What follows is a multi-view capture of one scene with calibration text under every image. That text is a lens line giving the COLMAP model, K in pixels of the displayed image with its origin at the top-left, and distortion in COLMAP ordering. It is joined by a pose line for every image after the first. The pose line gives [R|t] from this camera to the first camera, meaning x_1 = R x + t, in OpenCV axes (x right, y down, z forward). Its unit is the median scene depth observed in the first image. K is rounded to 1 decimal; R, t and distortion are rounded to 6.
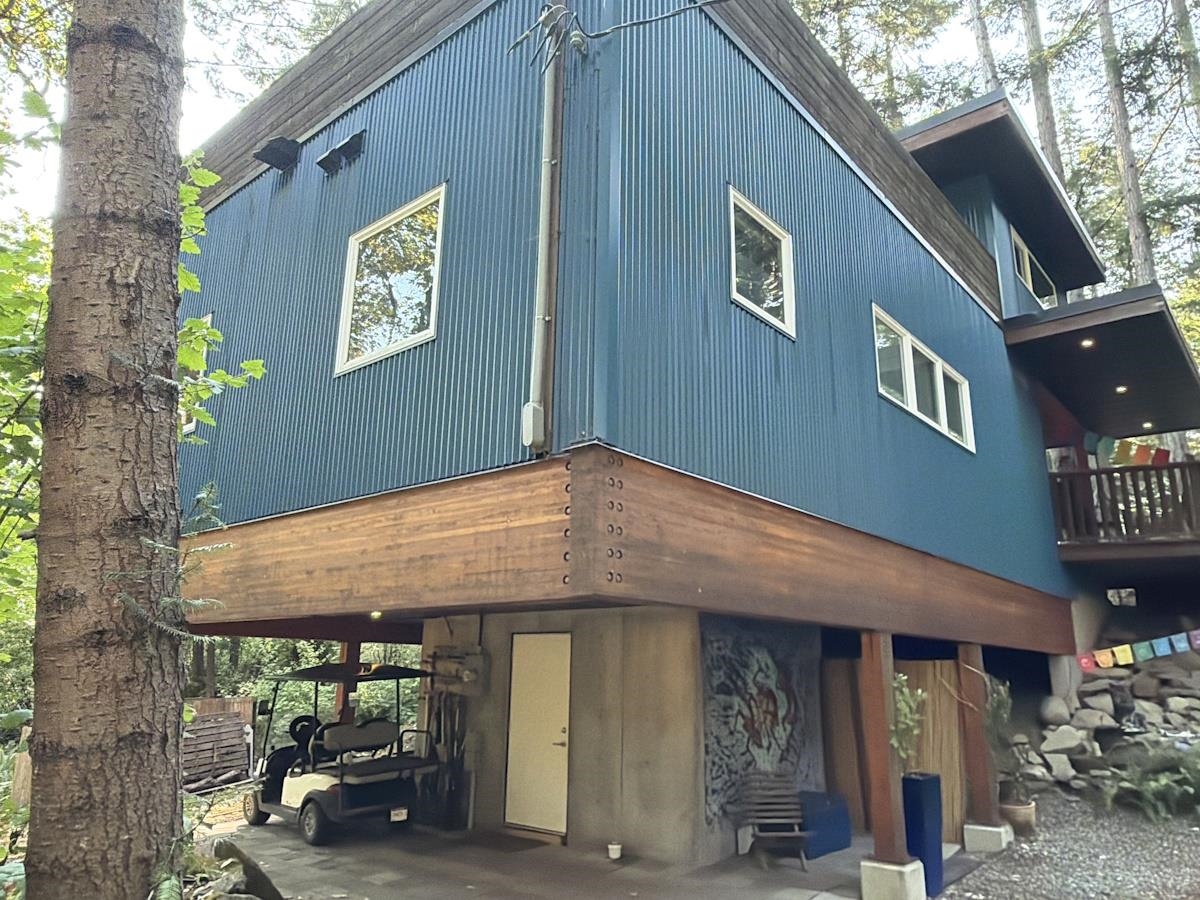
lens RADIAL K [[828.3, 0, 600.0], [0, 828.3, 450.0], [0, 0, 1]] dist [0.000899, -0.003283]
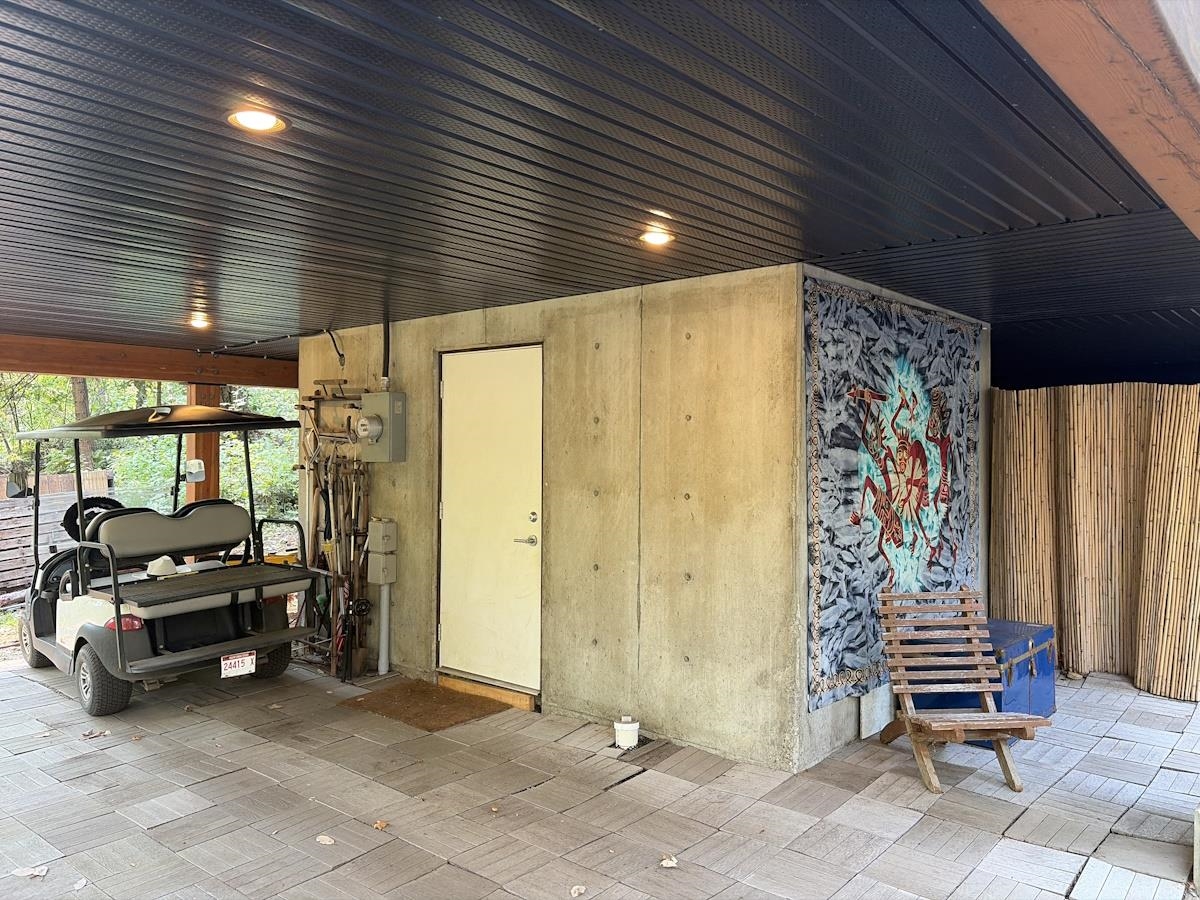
lens RADIAL K [[897.1, 0, 600.0], [0, 897.1, 450.0], [0, 0, 1]] dist [0.022776, -0.000332]
pose [[0.999891, -0.011699, -0.008960, 0.006740], [0.013631, 0.965305, 0.260769, 0.135787], [0.005599, -0.260863, 0.965360, 0.422521]]
